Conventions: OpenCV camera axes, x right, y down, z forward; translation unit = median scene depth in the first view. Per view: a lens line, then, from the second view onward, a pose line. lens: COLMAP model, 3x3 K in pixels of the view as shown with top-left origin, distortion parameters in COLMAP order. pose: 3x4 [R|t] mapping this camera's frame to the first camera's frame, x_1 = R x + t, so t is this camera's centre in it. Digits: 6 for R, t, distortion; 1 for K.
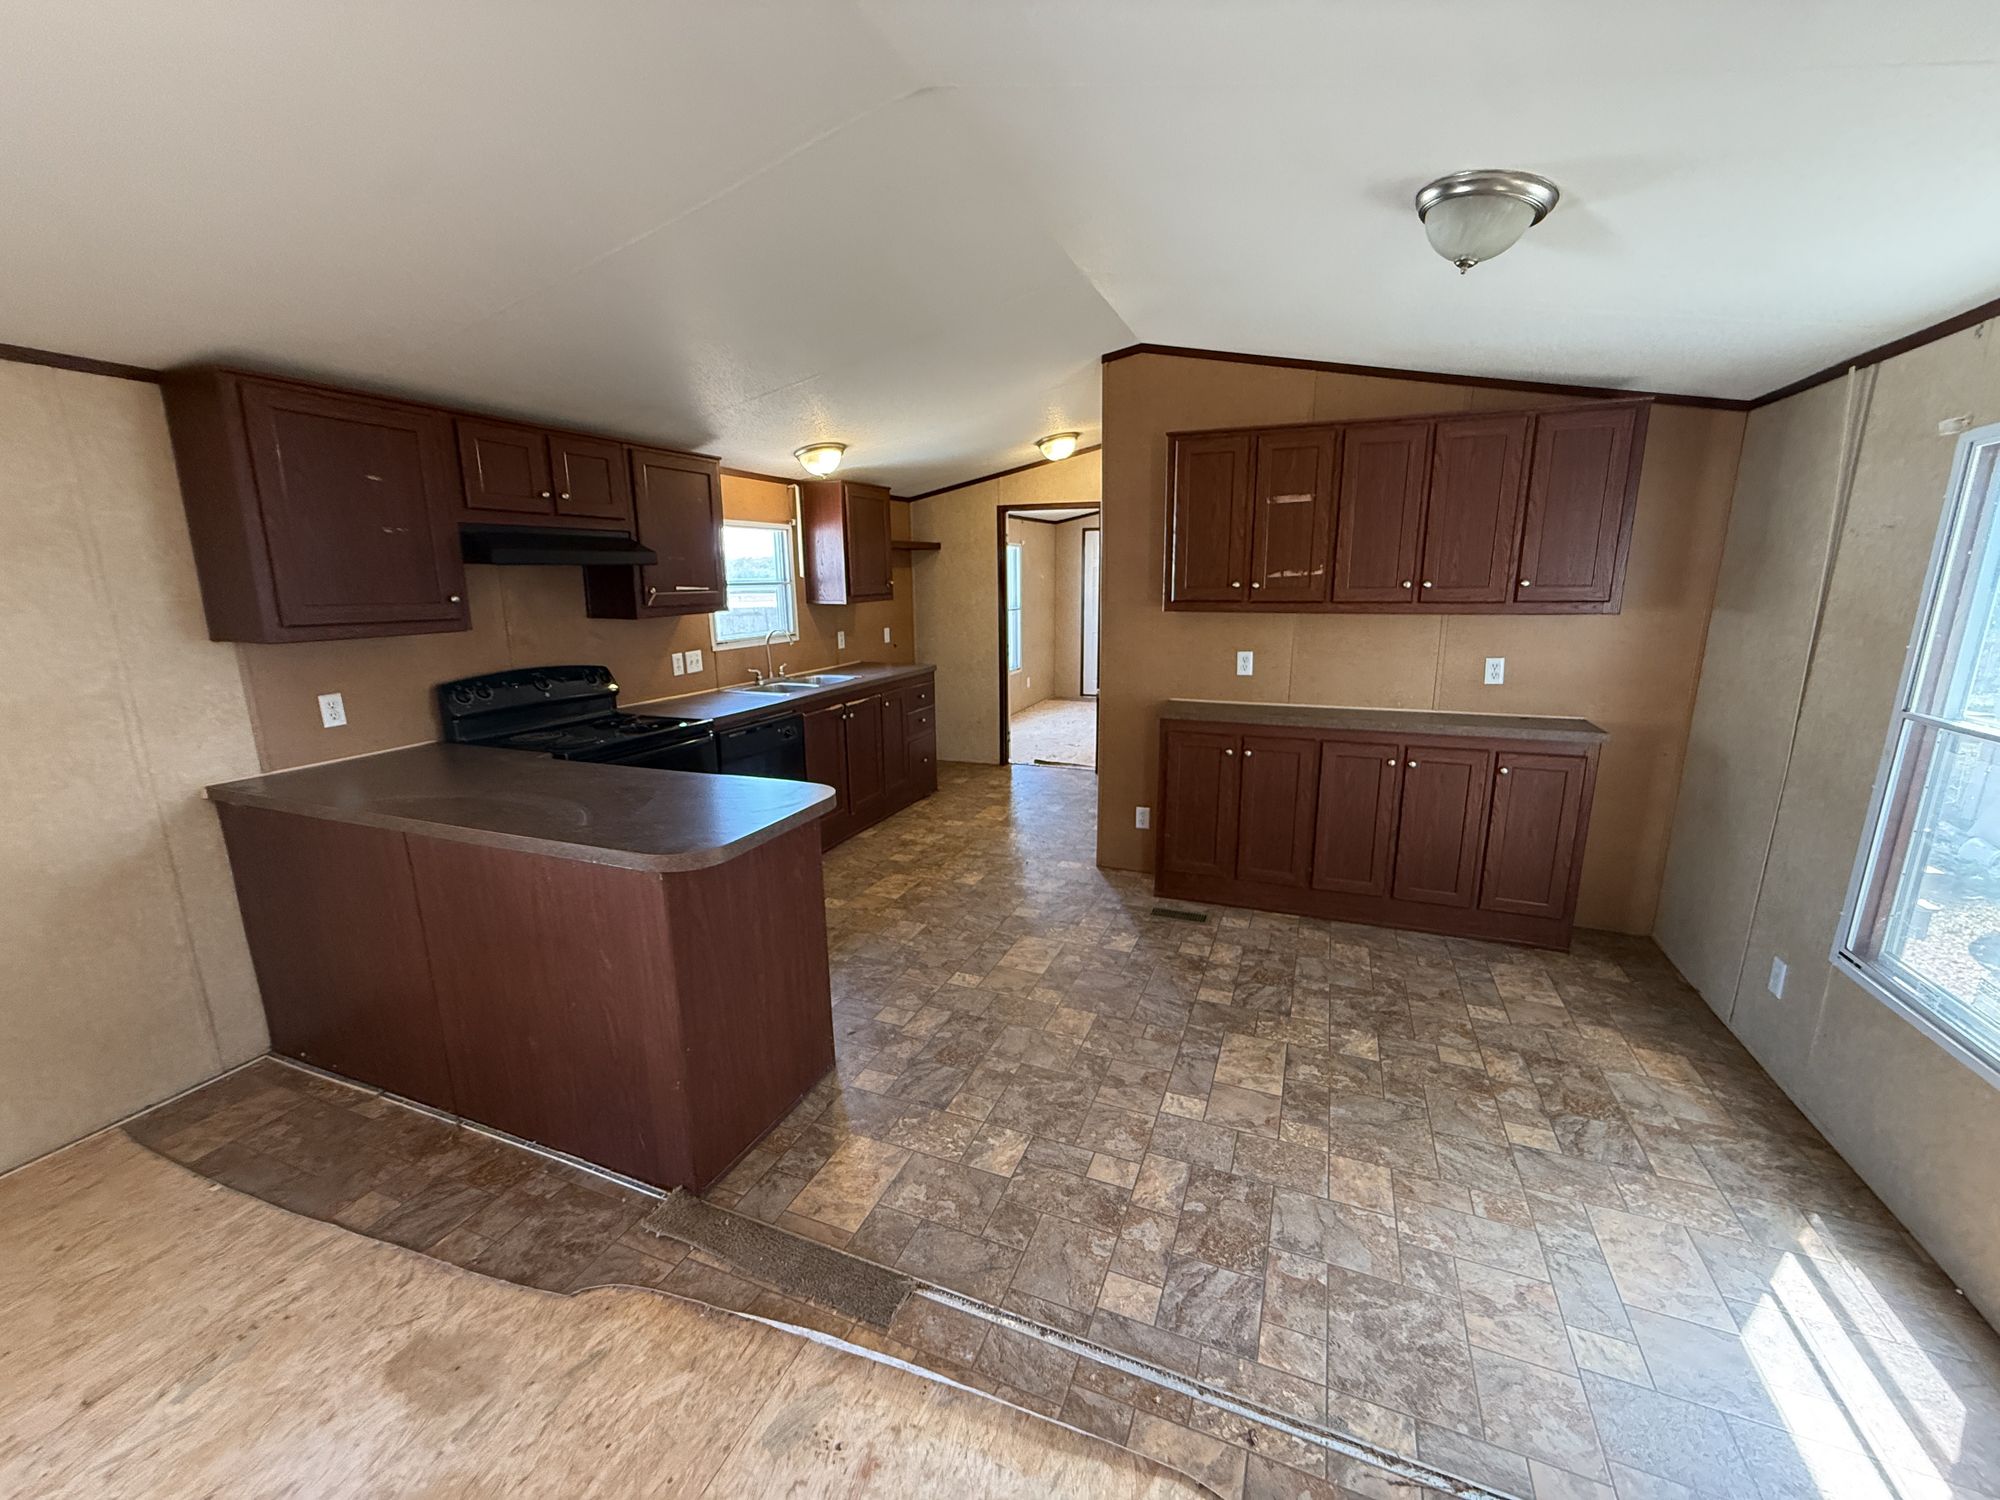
lens RADIAL K [[798.1, 0, 1000.6], [0, 798.1, 749.2], [0, 0, 1]] dist [-0.000680, 0.000544]
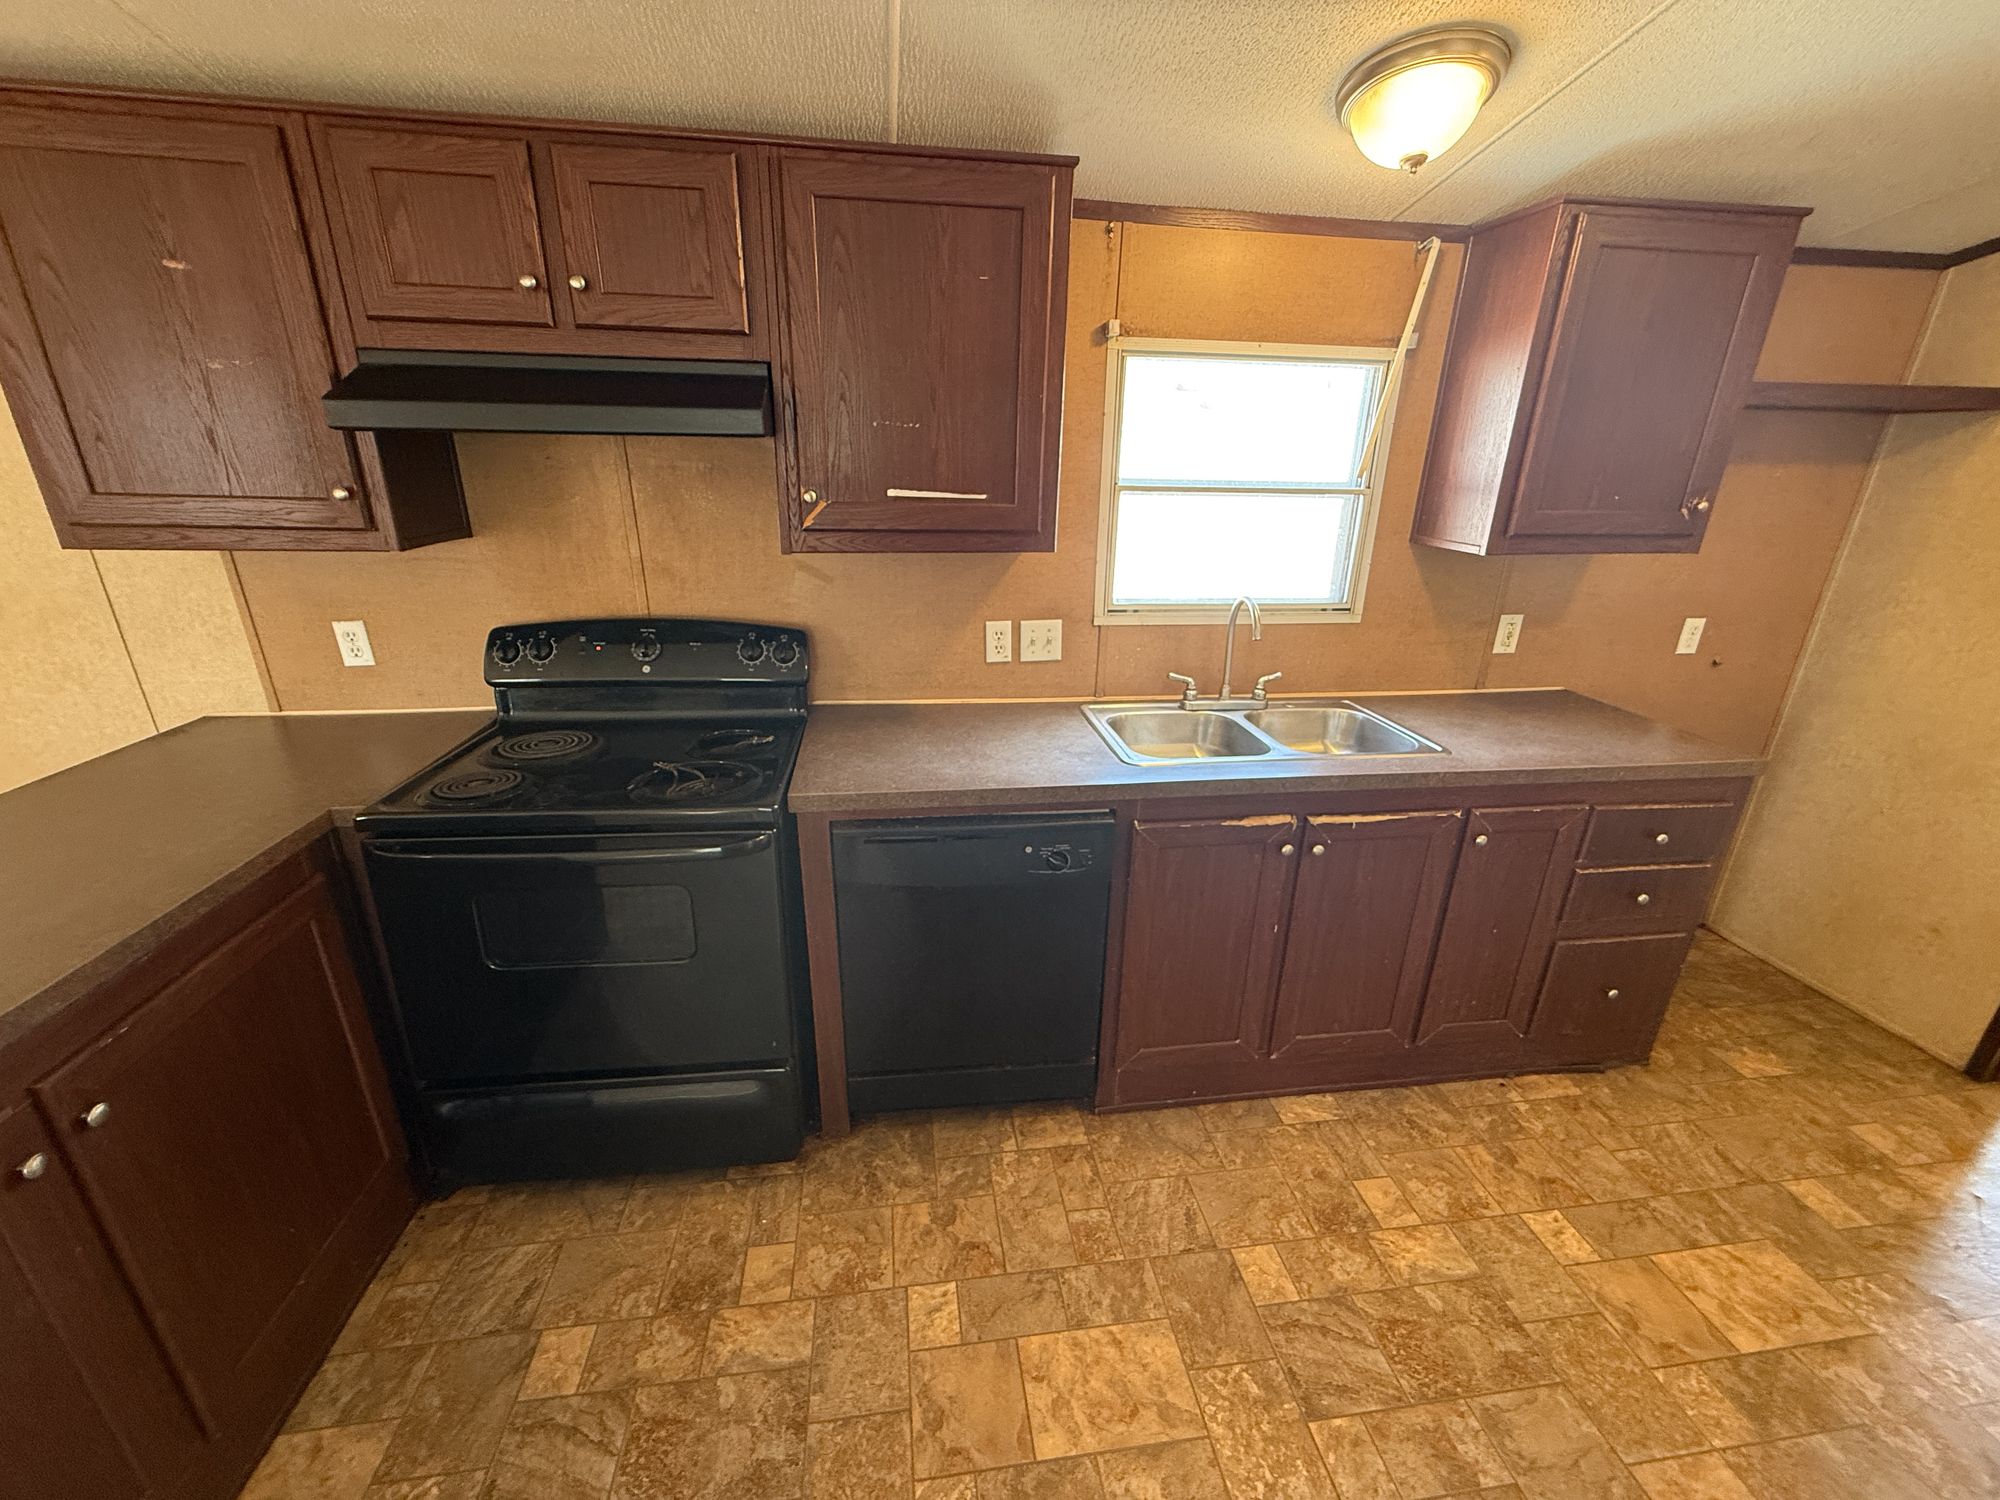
lens RADIAL K [[798.1, 0, 1000.6], [0, 798.1, 749.2], [0, 0, 1]] dist [-0.000680, 0.000544]
pose [[0.501308, 0.316297, -0.805386, 0.033227], [-0.210075, 0.947434, 0.241323, -0.146876], [0.839380, 0.048215, 0.541402, 0.640829]]
